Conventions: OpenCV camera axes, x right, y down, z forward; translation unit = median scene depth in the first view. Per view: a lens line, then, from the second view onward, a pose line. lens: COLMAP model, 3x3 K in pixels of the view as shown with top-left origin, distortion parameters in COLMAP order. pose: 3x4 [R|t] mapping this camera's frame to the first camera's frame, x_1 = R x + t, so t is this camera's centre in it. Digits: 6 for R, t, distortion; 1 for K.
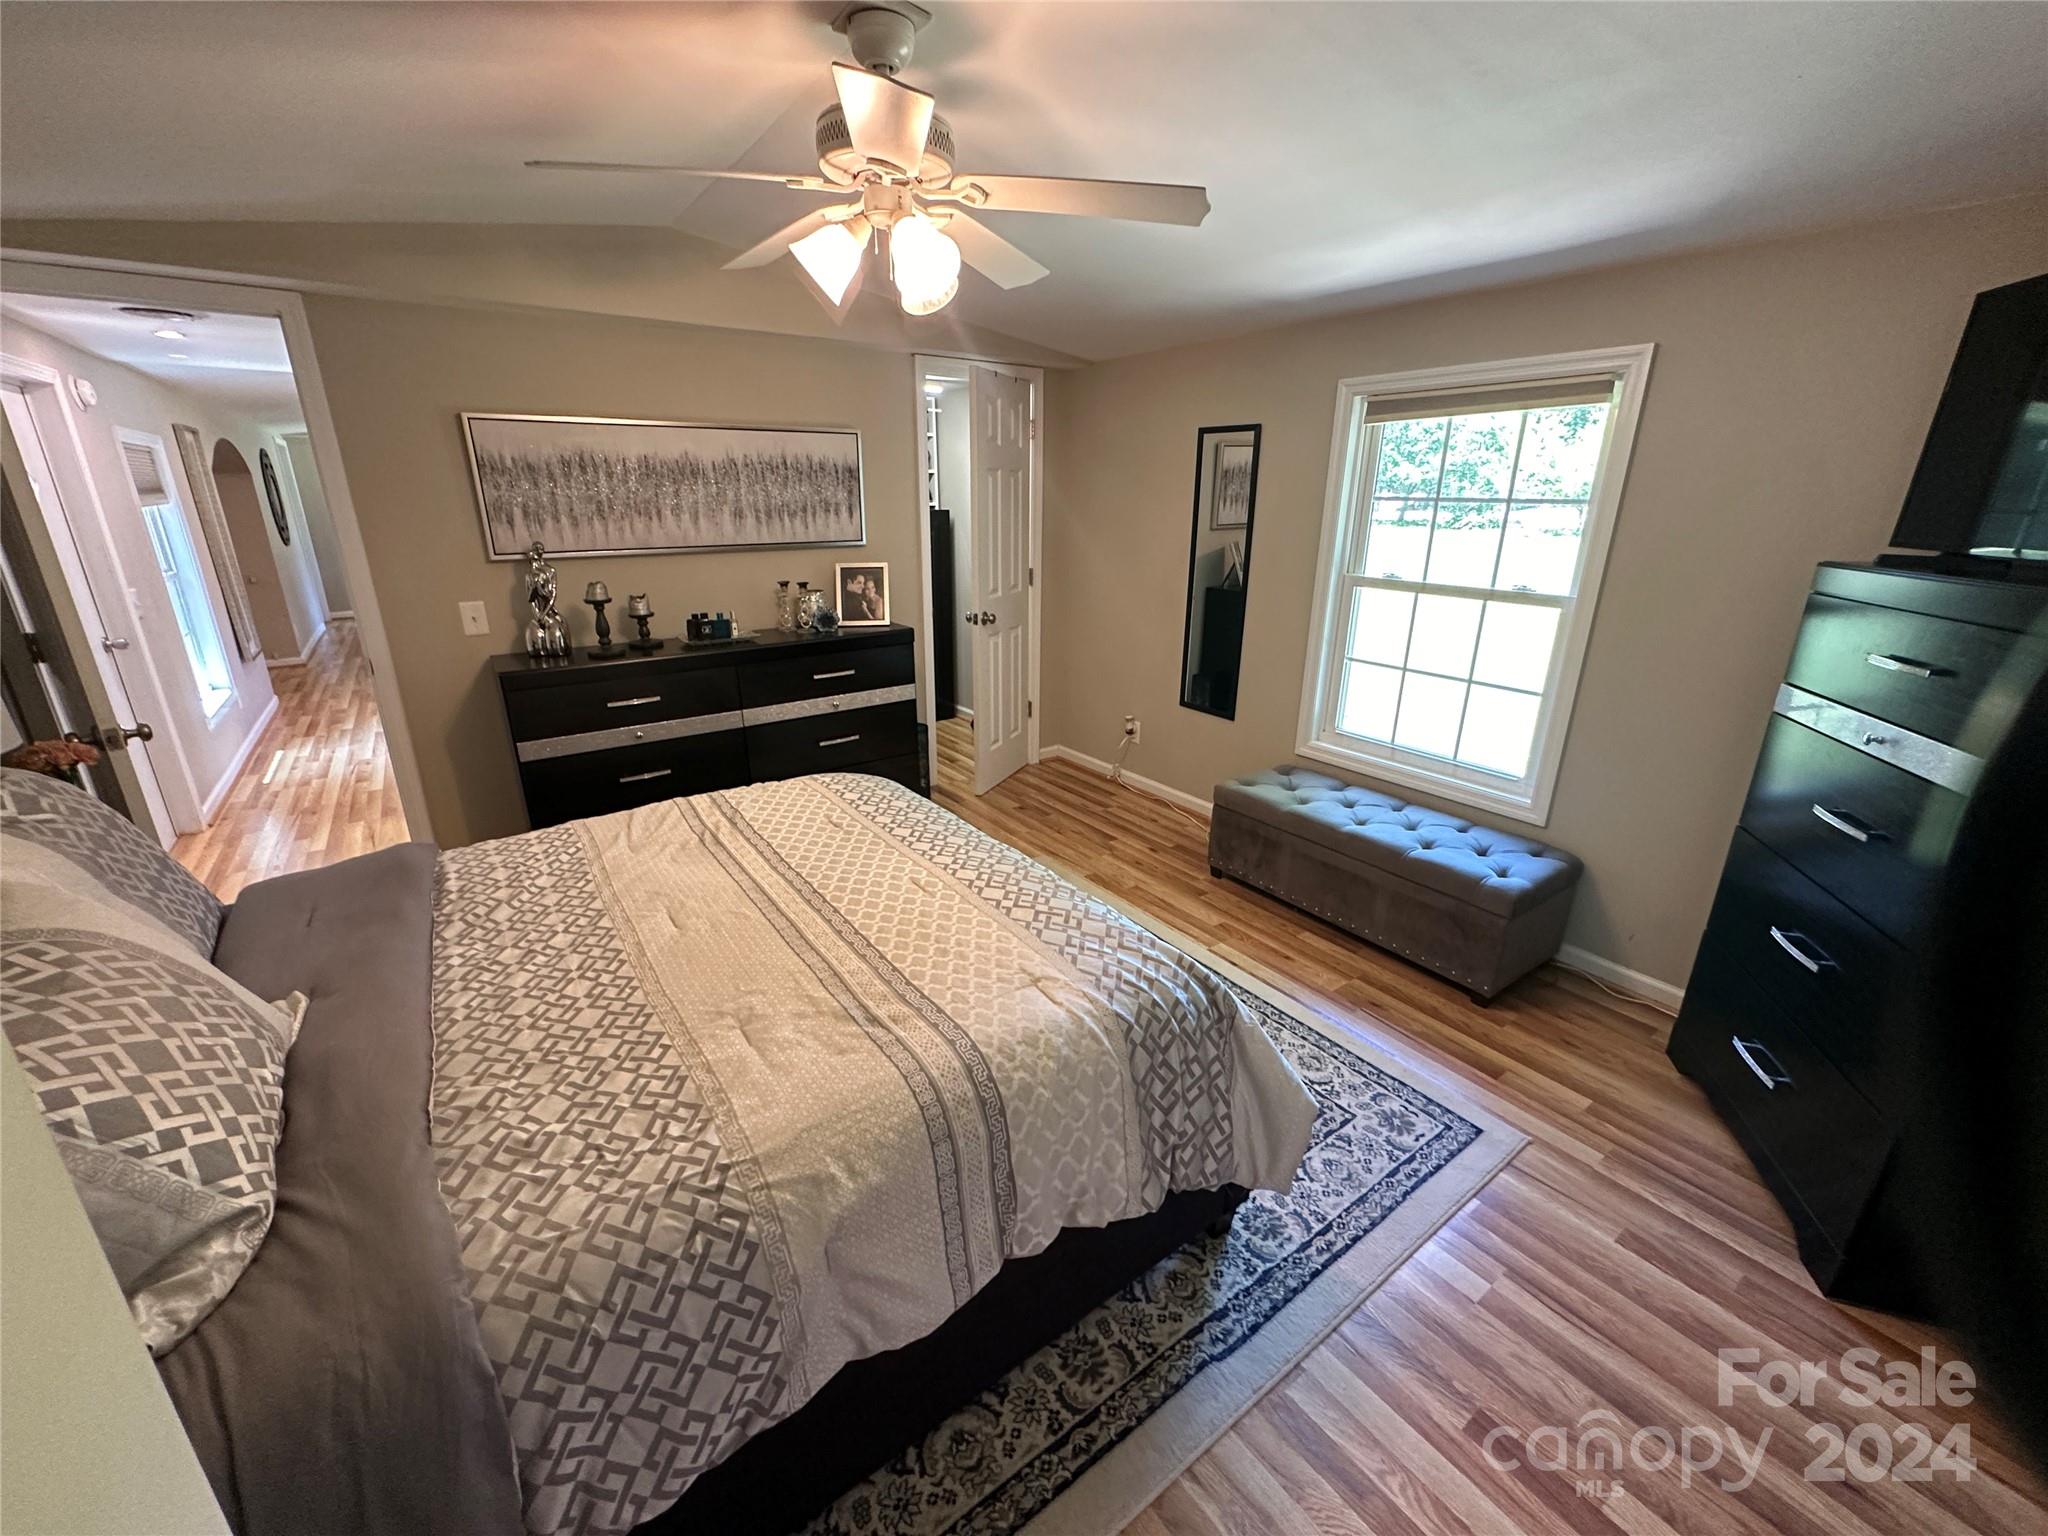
lens RADIAL K [[816.2, 0, 1022.2], [0, 816.2, 766.4], [0, 0, 1]] dist [-0.003234, 0.000037]
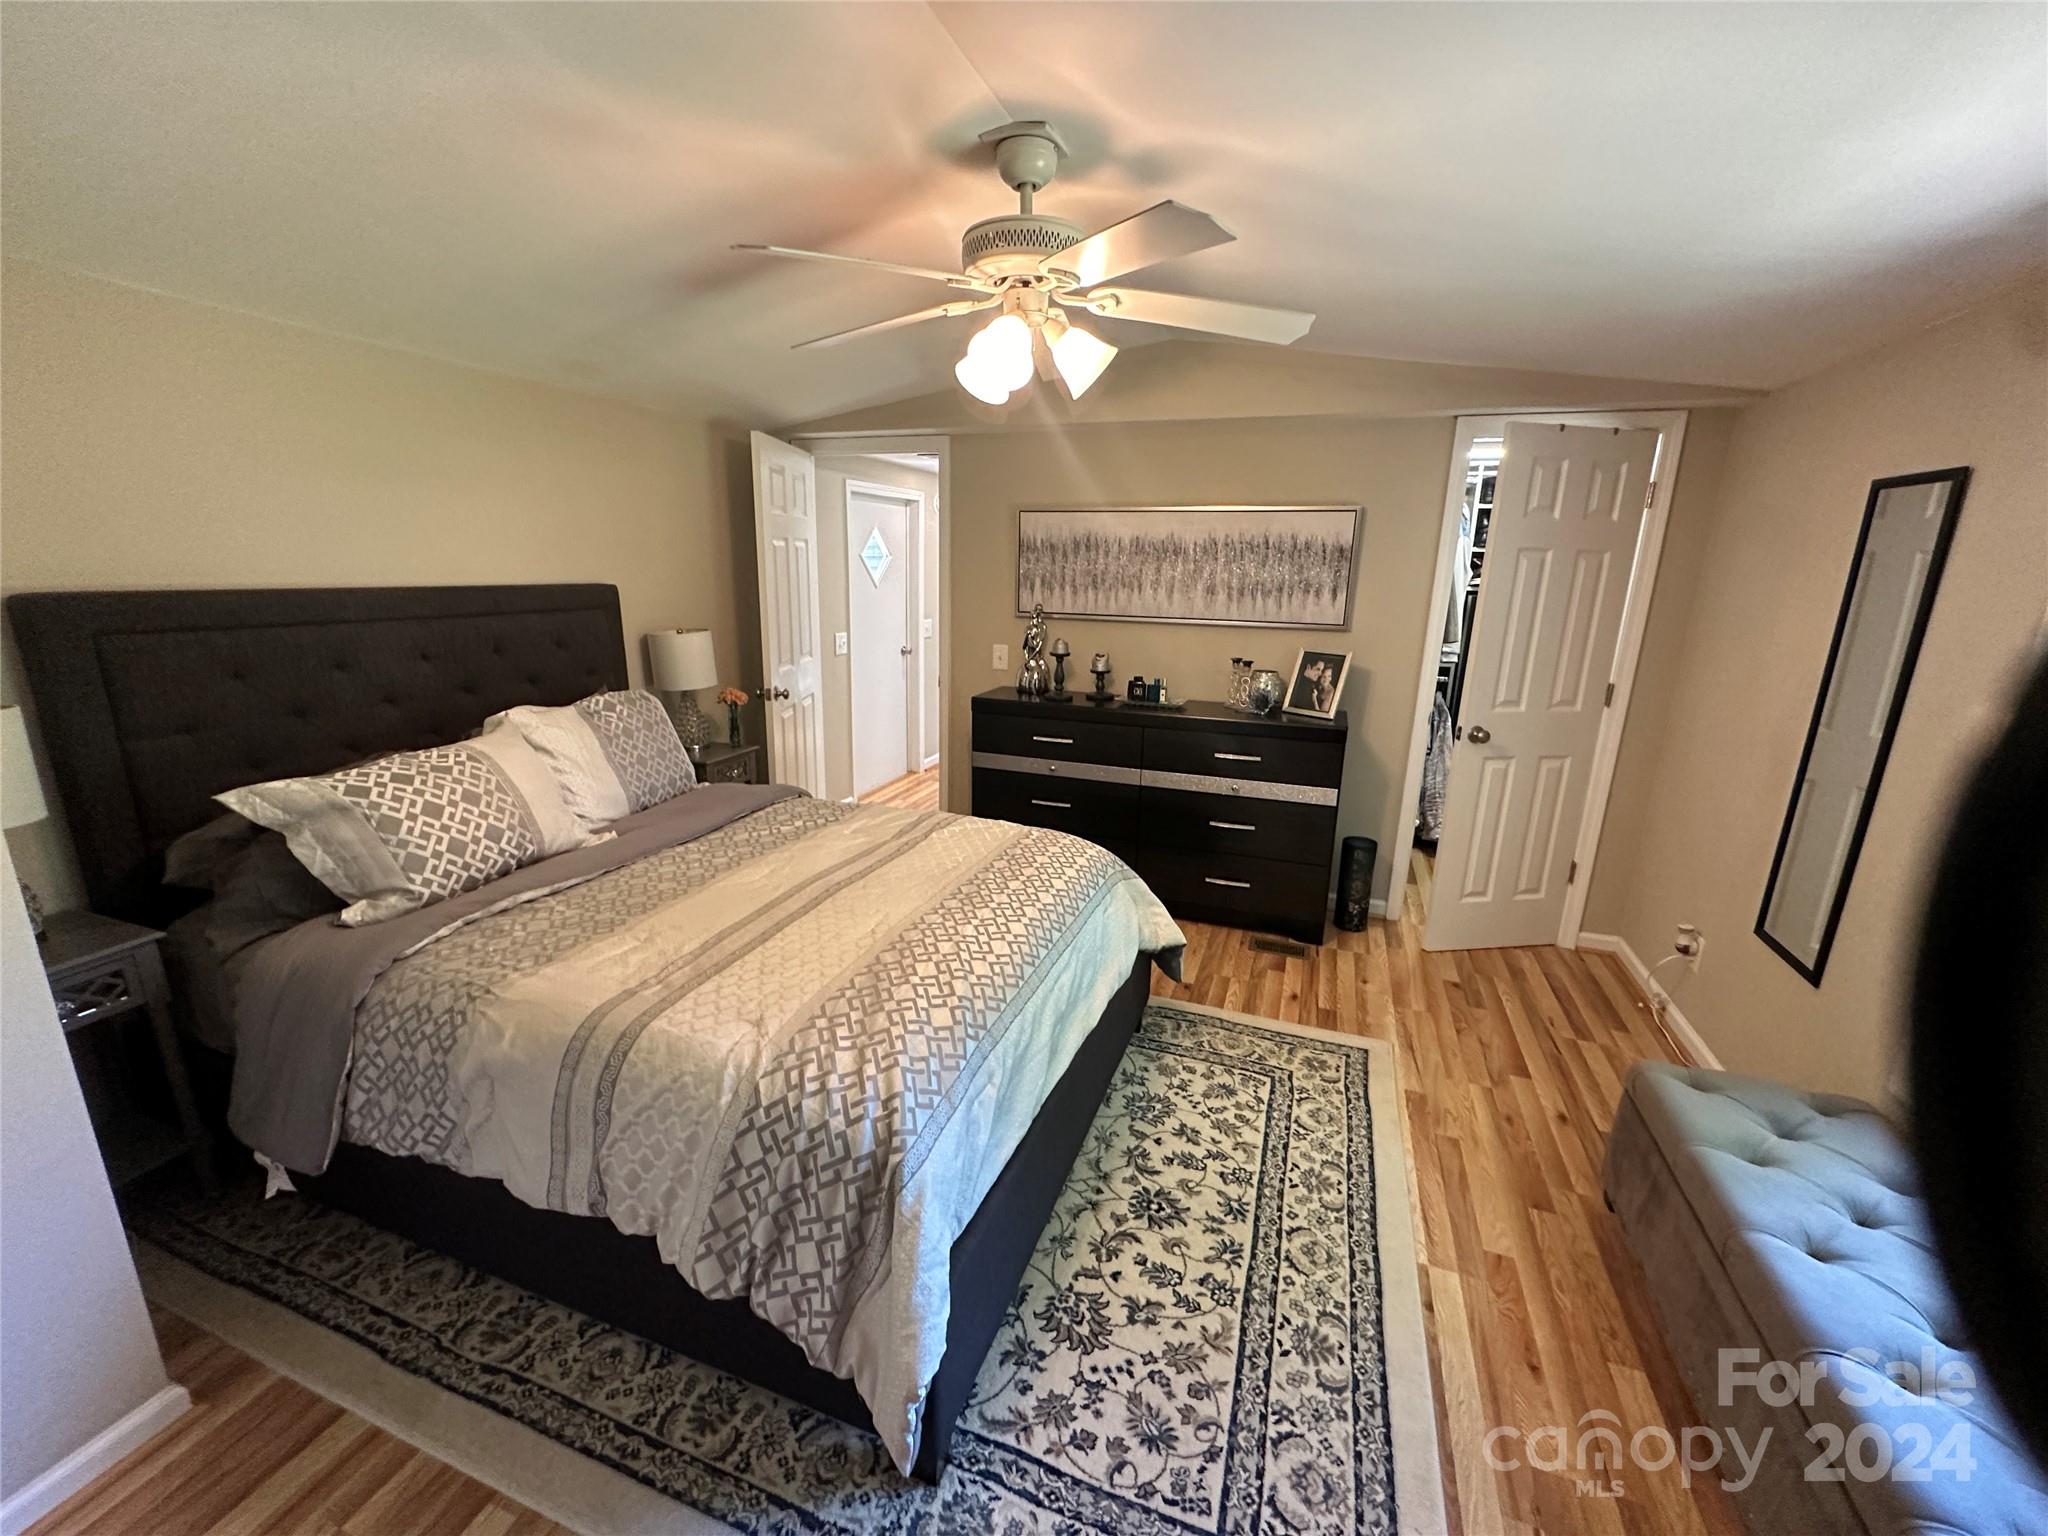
lens RADIAL K [[816.2, 0, 1022.2], [0, 816.2, 766.4], [0, 0, 1]] dist [-0.003234, 0.000037]
pose [[0.561489, 0.213884, -0.799364, 0.415457], [-0.284386, 0.957054, 0.056319, -0.088408], [0.777081, 0.195705, 0.598201, 0.244041]]
